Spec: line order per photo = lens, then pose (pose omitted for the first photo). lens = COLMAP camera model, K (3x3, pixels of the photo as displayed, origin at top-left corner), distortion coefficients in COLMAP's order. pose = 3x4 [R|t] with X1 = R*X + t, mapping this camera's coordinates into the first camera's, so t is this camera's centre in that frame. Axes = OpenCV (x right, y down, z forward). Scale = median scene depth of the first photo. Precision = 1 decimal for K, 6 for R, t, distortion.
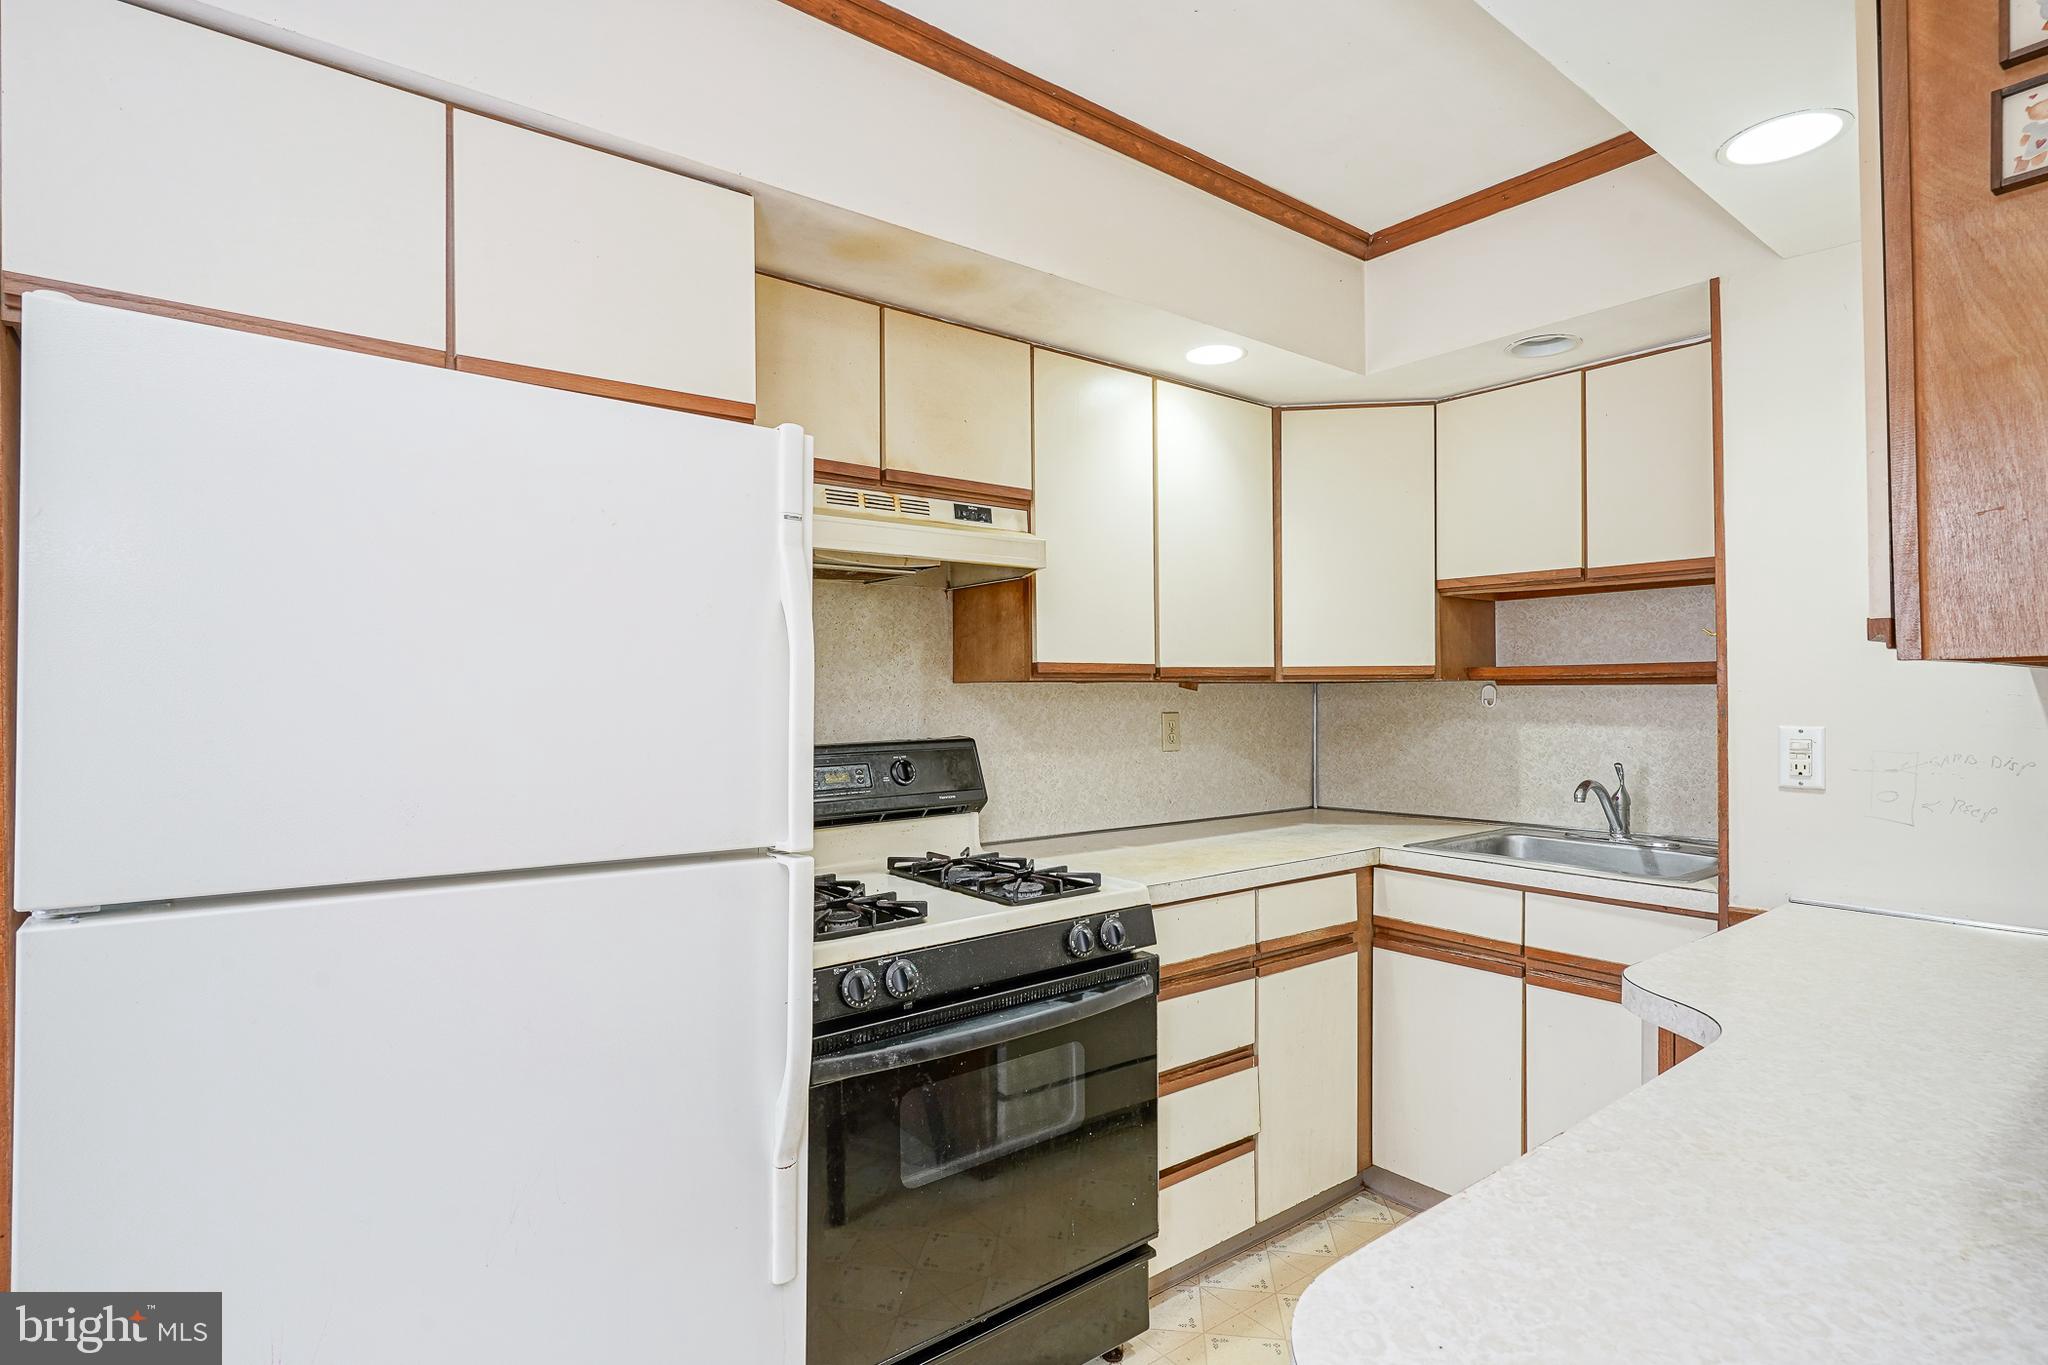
lens RADIAL K [[1001.1, 0, 1023.8], [0, 1001.1, 661.1], [0, 0, 1]] dist [-0.003327, 0.007322]
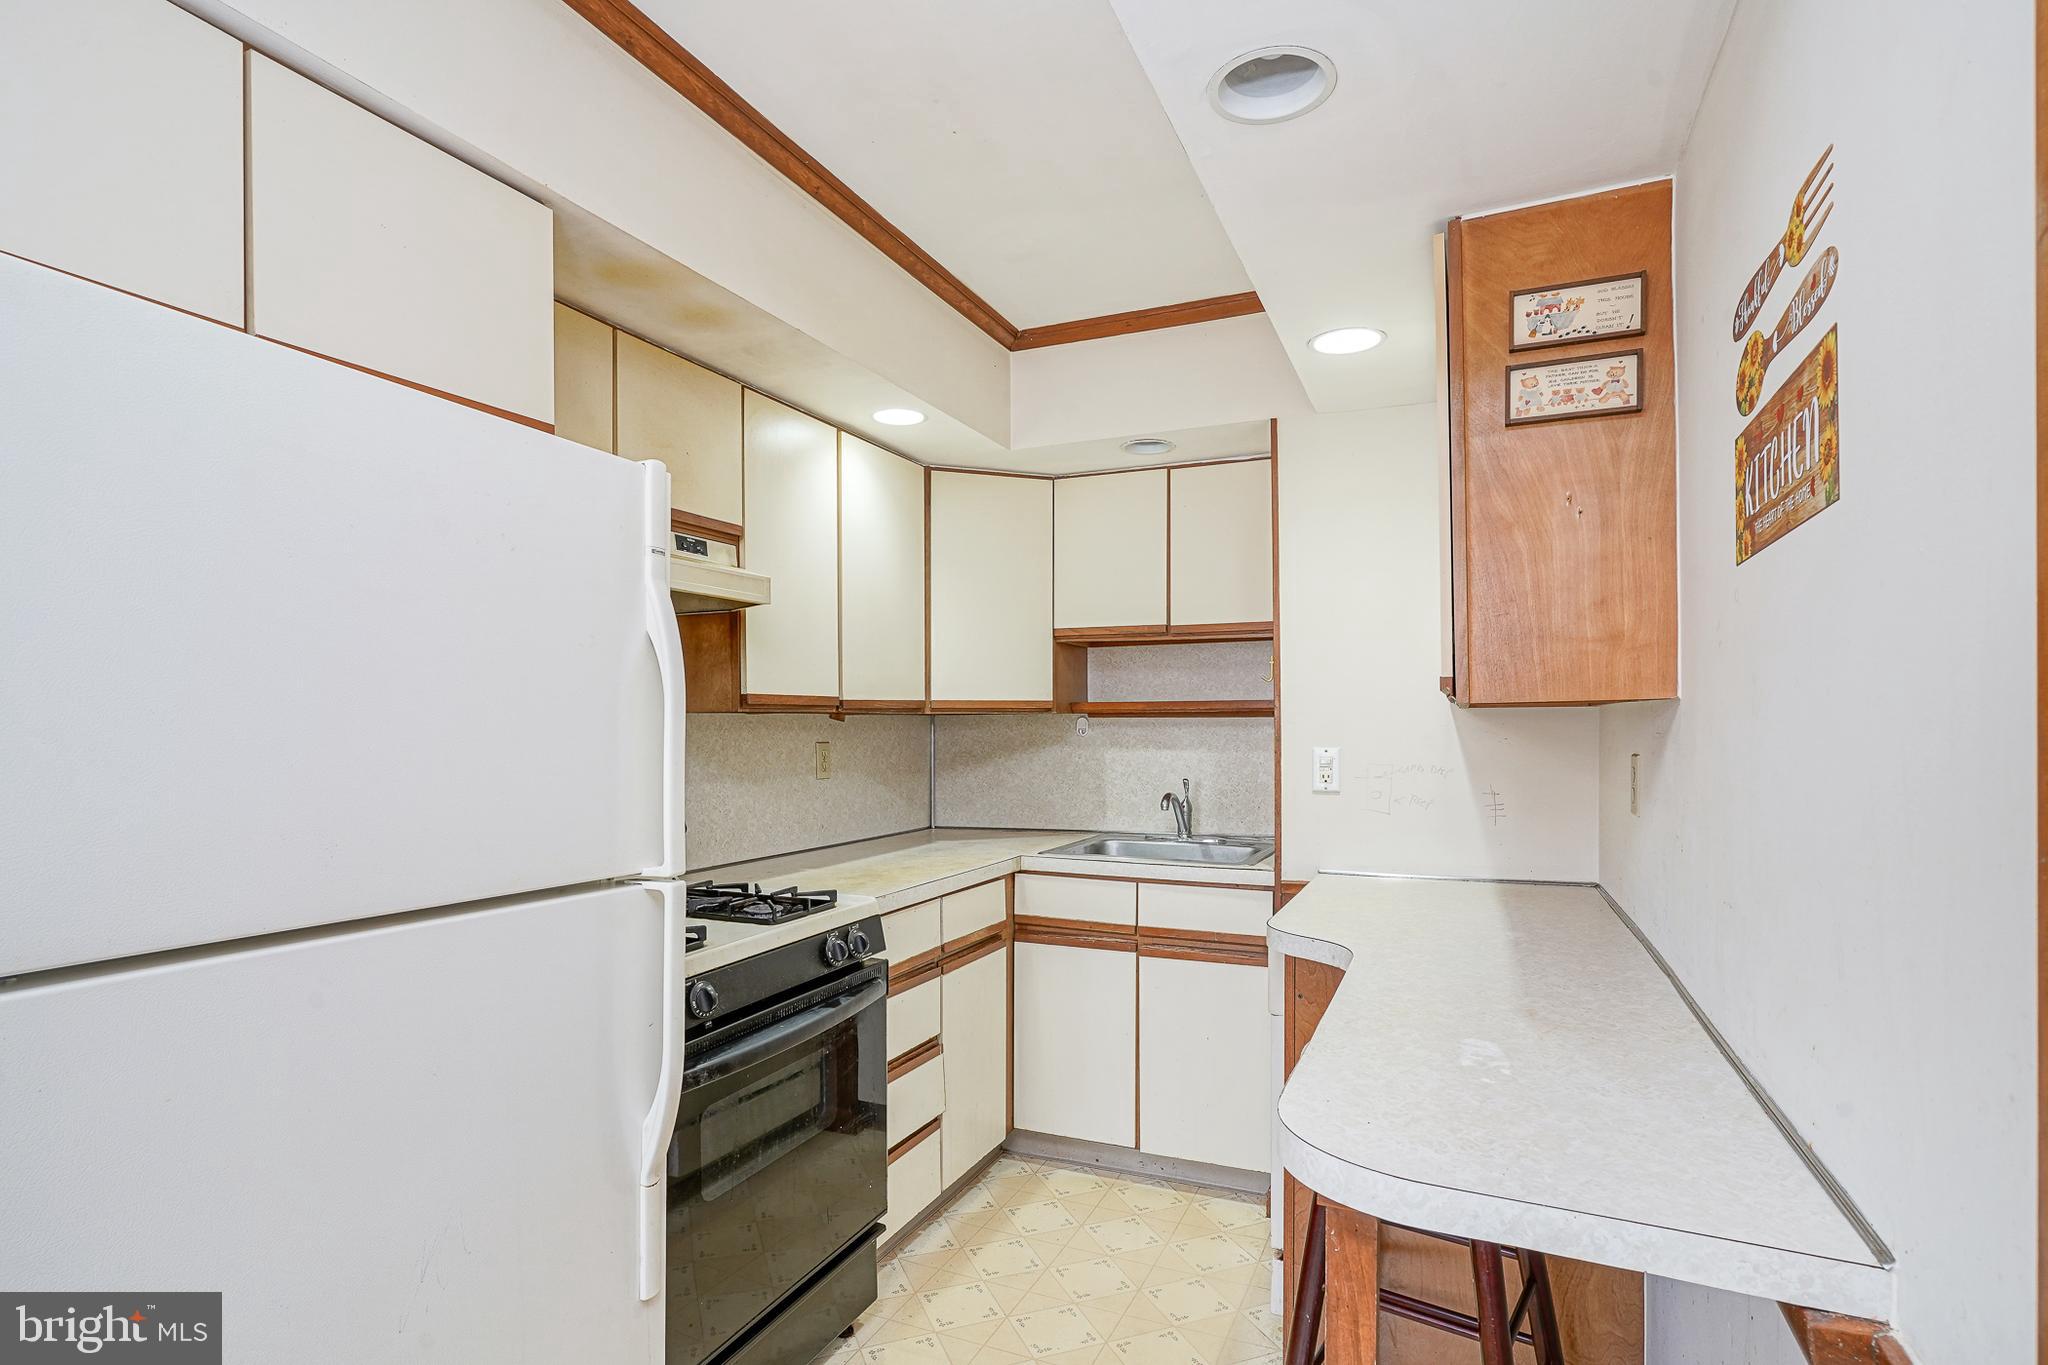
lens RADIAL K [[995.7, 0, 1031.7], [0, 995.7, 689.1], [0, 0, 1]] dist [0.001793, 0.002689]
pose [[0.888697, 0.016445, 0.458200, -0.196294], [-0.014876, 0.999865, -0.007034, -0.000789], [-0.458253, -0.000565, 0.888822, -0.046162]]
